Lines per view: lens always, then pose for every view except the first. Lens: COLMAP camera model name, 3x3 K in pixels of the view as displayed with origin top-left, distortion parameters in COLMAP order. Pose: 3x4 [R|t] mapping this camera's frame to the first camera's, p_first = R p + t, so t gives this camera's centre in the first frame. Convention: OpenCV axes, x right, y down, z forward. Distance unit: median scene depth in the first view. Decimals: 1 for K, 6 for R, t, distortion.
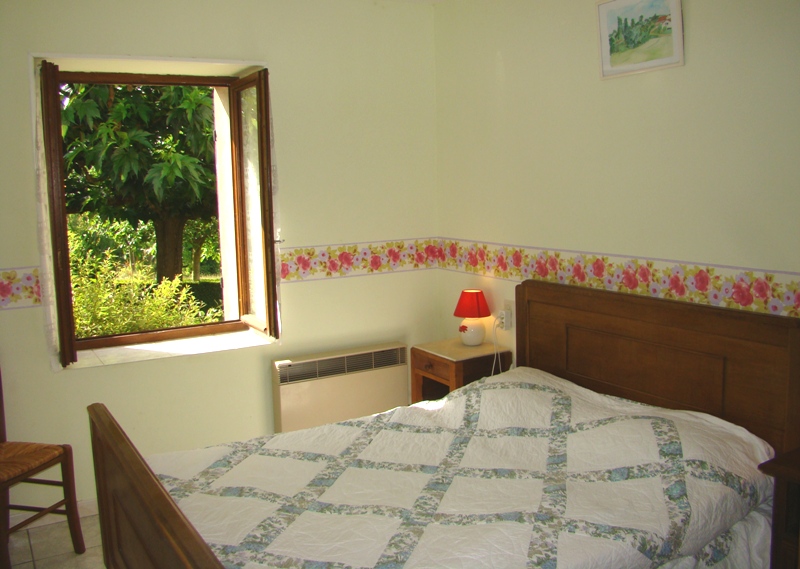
lens RADIAL K [[643.7, 0, 400.0], [0, 643.7, 284.5], [0, 0, 1]] dist [-0.218866, 0.004884]
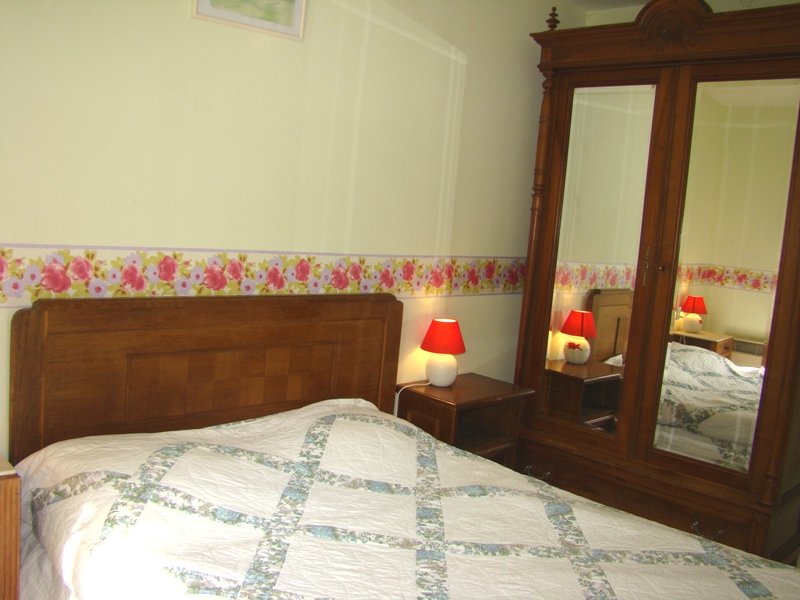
lens RADIAL K [[769.2, 0, 400.0], [0, 769.2, 300.0], [0, 0, 1]] dist [-0.014436, -0.014602]
pose [[-0.159522, -0.144310, 0.976590, -0.691486], [0.031207, 0.988026, 0.151098, -0.132265], [-0.986701, 0.054580, -0.153108, 0.981551]]
